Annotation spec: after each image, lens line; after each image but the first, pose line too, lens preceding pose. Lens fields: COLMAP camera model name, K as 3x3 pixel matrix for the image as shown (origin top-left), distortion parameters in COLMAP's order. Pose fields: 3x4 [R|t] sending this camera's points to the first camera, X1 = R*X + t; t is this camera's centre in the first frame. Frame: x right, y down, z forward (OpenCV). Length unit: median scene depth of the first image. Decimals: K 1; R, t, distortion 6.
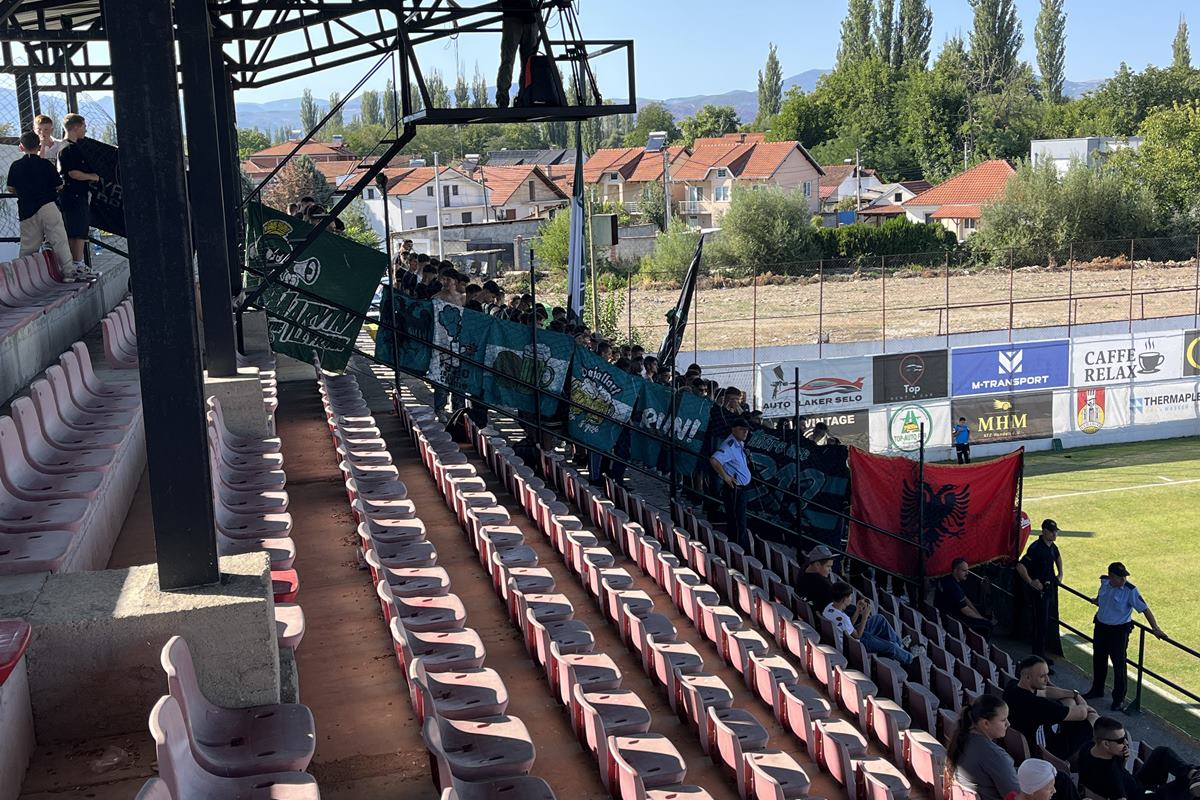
lens RADIAL K [[1348.6, 0, 615.8], [0, 1348.6, 410.1], [0, 0, 1]] dist [0.048193, 0.000000]
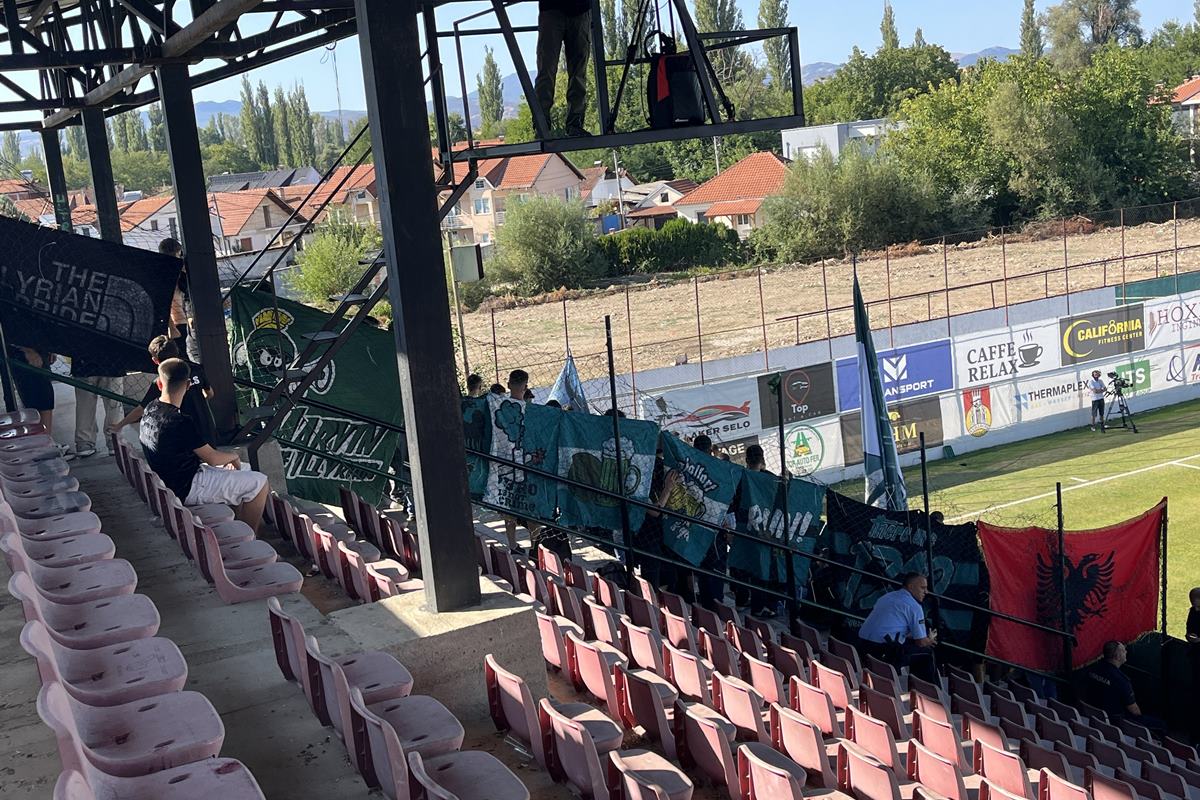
lens RADIAL K [[1399.0, 0, 600.3], [0, 1399.0, 399.9], [0, 0, 1]] dist [0.115810, 0.000000]
pose [[0.980003, -0.095556, 0.174537, -0.073447], [0.098912, 0.995040, -0.010609, -0.023104], [-0.172657, 0.027661, 0.984594, 0.084859]]
